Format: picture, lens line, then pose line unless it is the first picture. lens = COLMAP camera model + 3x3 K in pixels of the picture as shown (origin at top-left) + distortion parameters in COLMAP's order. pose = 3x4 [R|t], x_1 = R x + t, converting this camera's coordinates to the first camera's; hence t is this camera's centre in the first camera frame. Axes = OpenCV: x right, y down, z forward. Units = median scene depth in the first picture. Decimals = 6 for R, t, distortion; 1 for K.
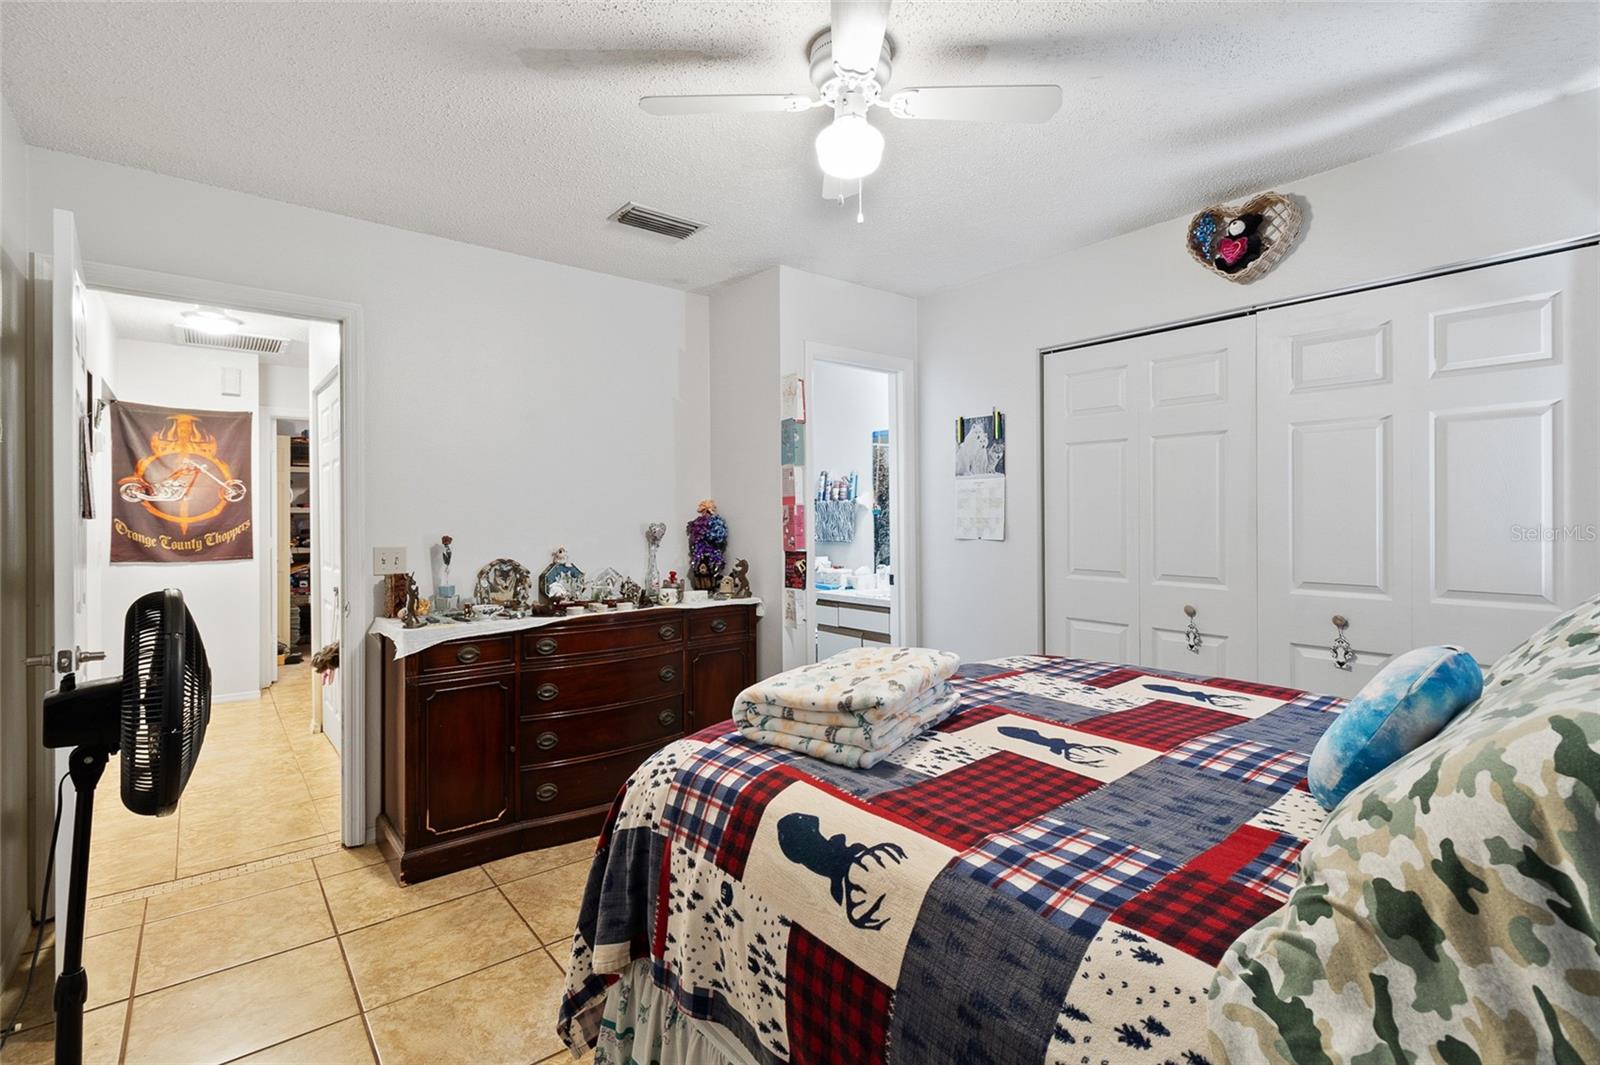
lens RADIAL K [[767.4, 0, 836.5], [0, 767.4, 518.8], [0, 0, 1]] dist [0.000298, -0.000005]
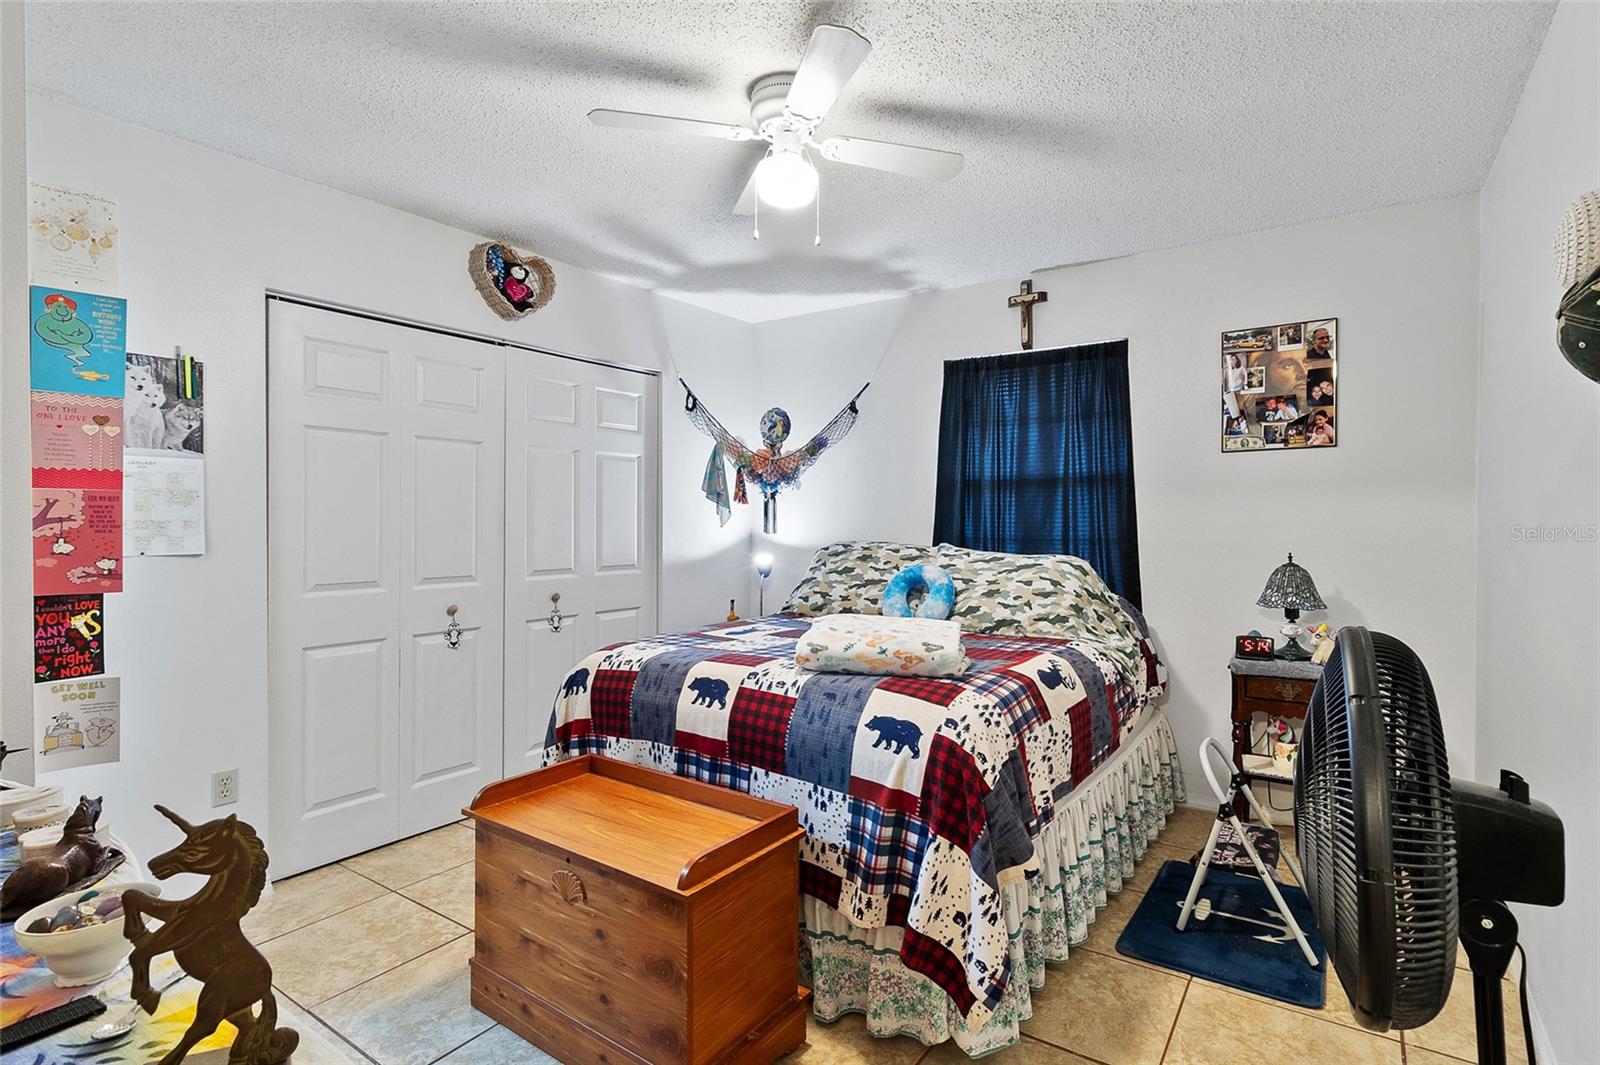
lens RADIAL K [[767.4, 0, 836.5], [0, 767.4, 518.8], [0, 0, 1]] dist [0.000298, -0.000005]
pose [[-0.285623, 0.005274, 0.958328, -0.696522], [0.004721, 0.999980, -0.004096, 0.003303], [-0.958330, 0.003355, -0.285642, 0.812805]]
